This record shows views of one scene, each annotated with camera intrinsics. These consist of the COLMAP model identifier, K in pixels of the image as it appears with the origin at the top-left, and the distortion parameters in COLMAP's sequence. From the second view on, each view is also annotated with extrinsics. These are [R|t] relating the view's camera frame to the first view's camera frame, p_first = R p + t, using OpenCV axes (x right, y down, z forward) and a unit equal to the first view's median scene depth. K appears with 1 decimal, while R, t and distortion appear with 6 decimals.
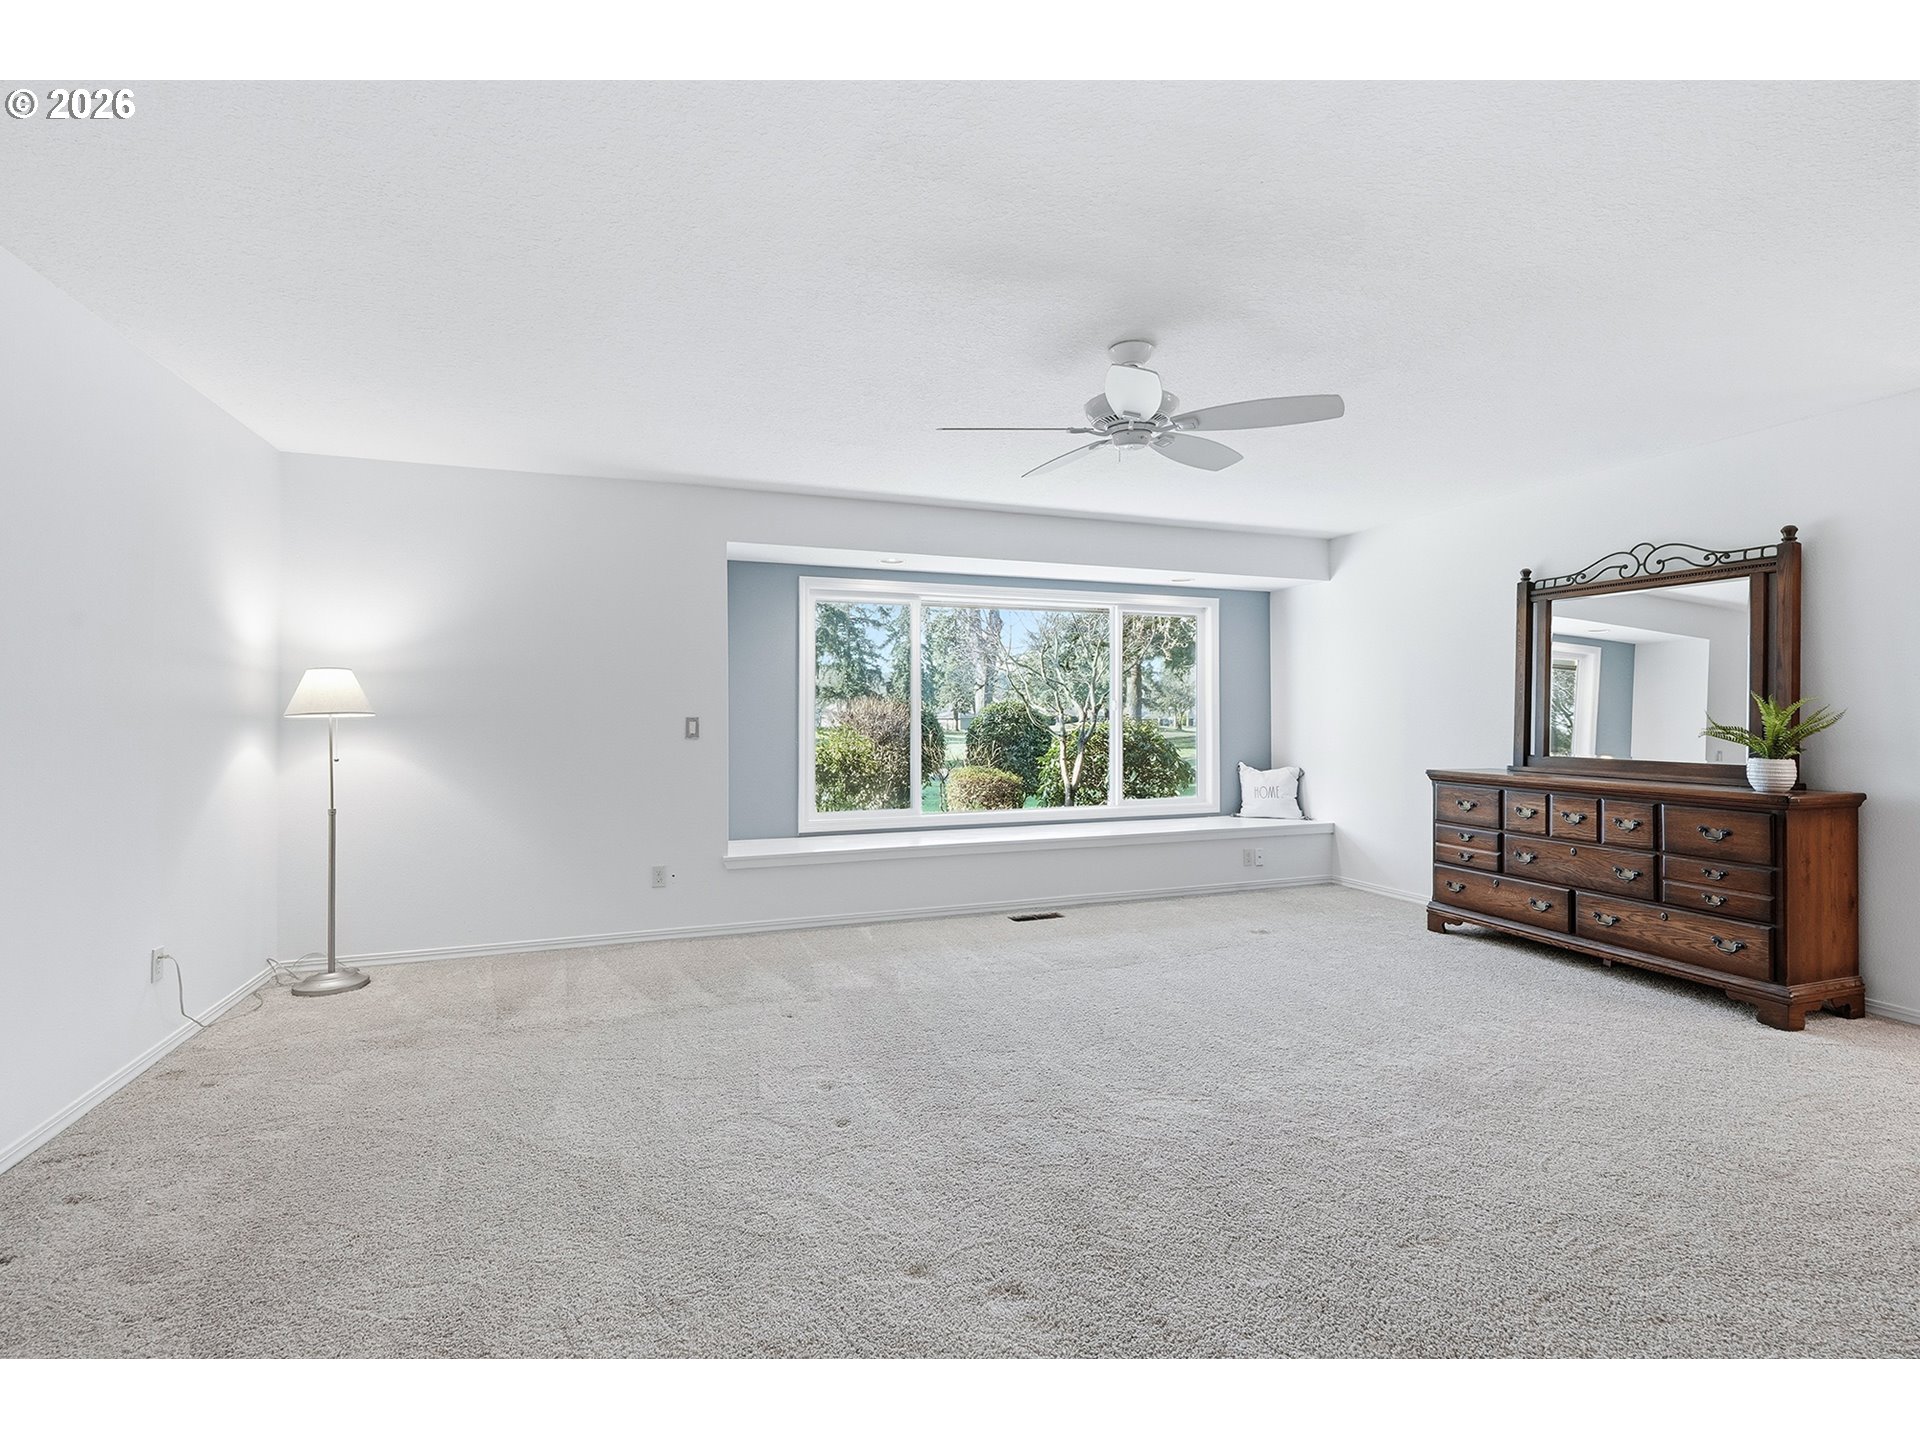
lens RADIAL K [[839.7, 0, 955.5], [0, 839.7, 722.2], [0, 0, 1]] dist [0.000778, 0.000142]
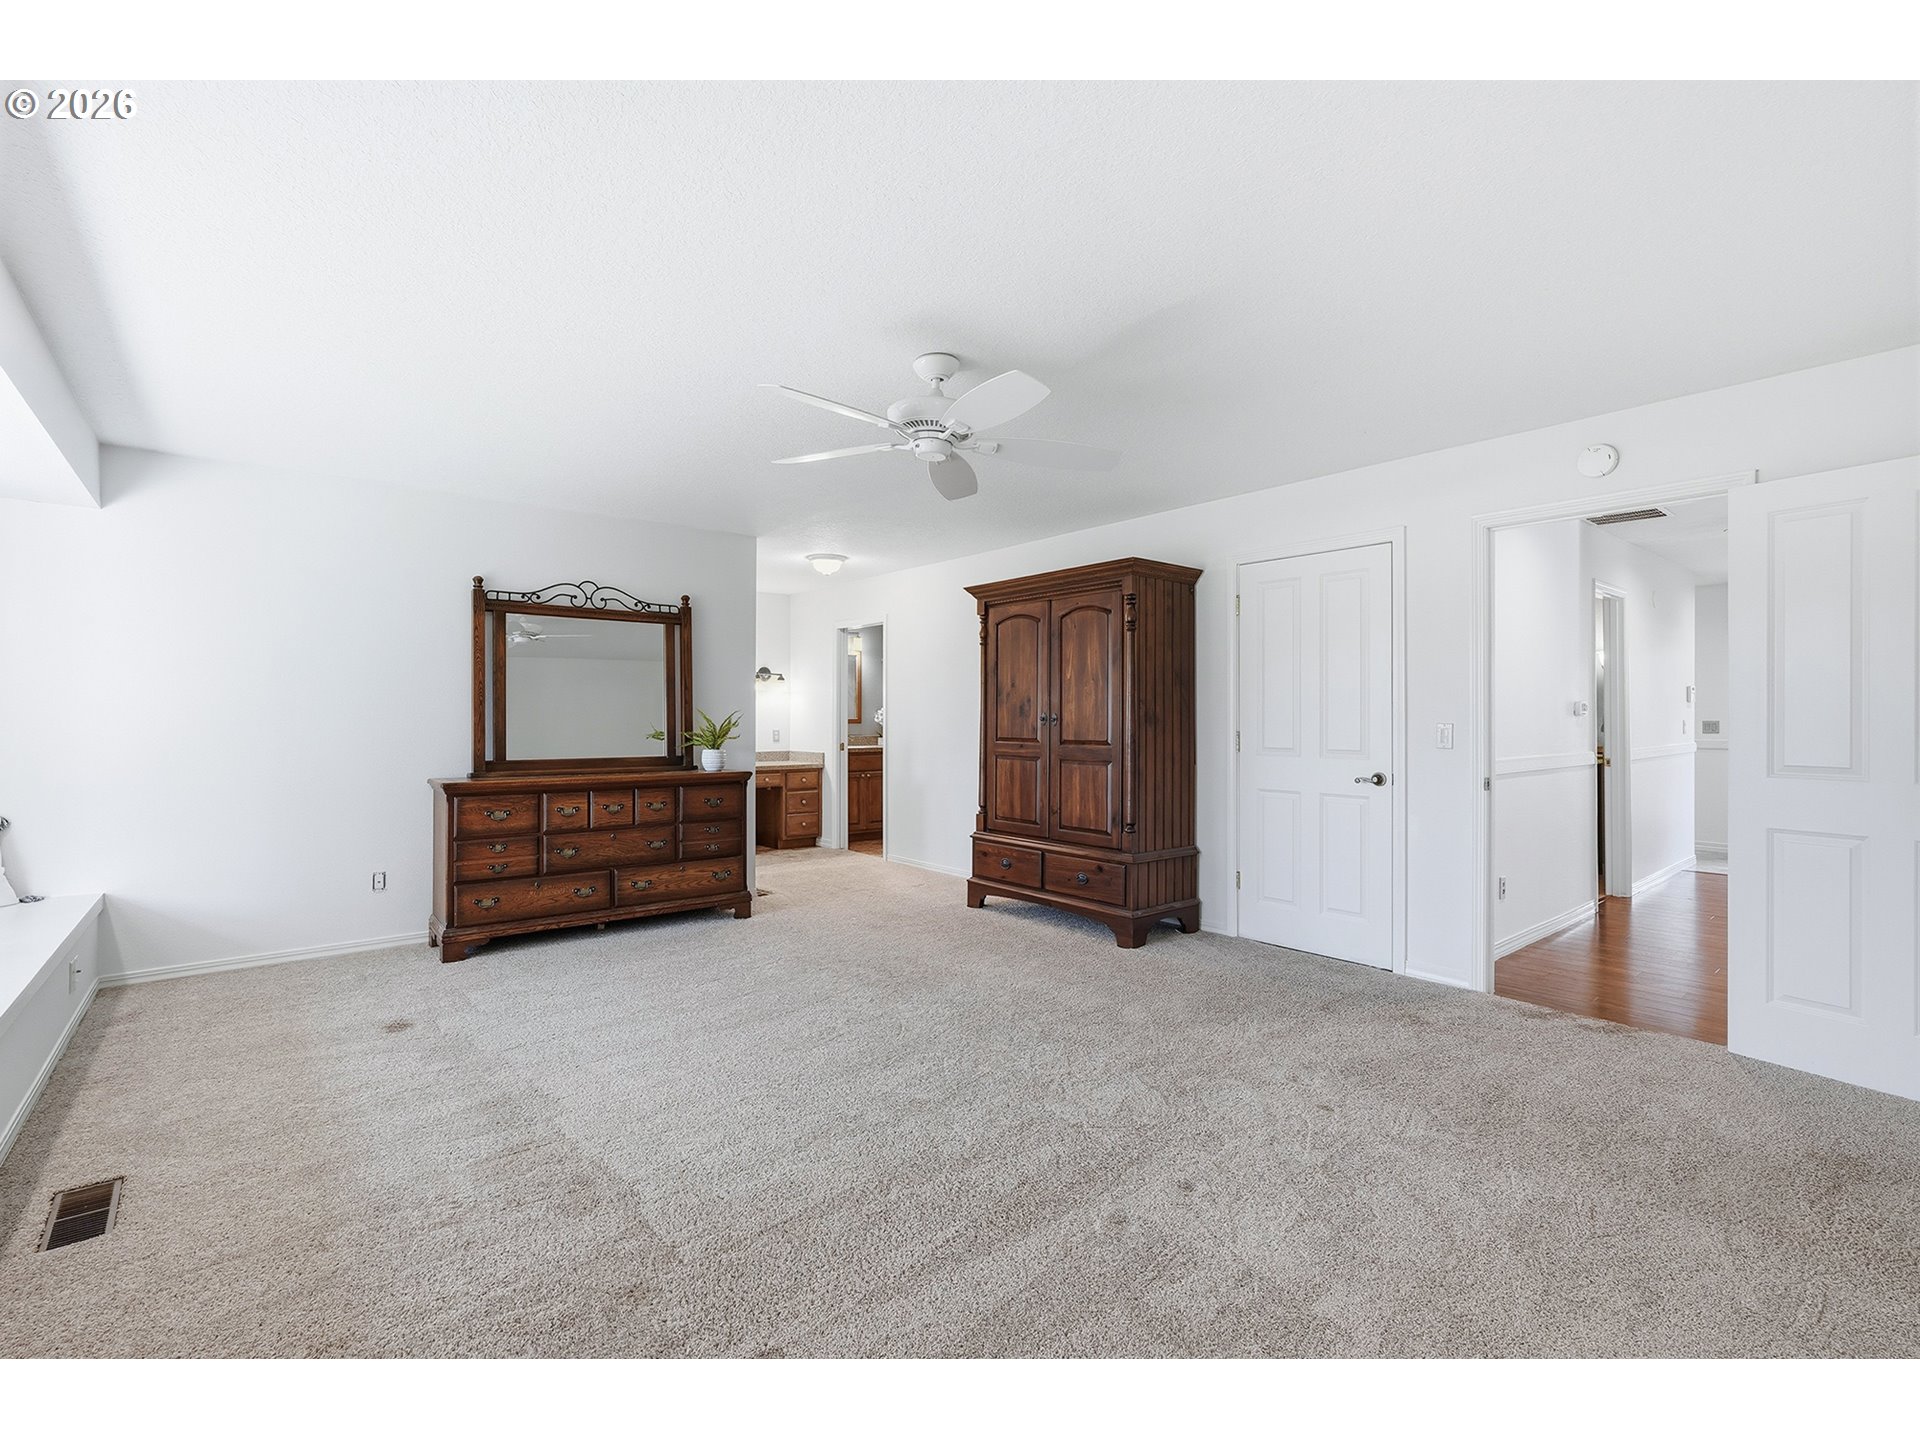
lens RADIAL K [[860.9, 0, 960.3], [0, 860.9, 718.7], [0, 0, 1]] dist [-0.008008, 0.001601]
pose [[-0.294244, -0.001506, 0.955729, -0.540307], [0.007970, 0.999960, 0.004029, -0.012921], [-0.955697, 0.008803, -0.294220, 0.851417]]
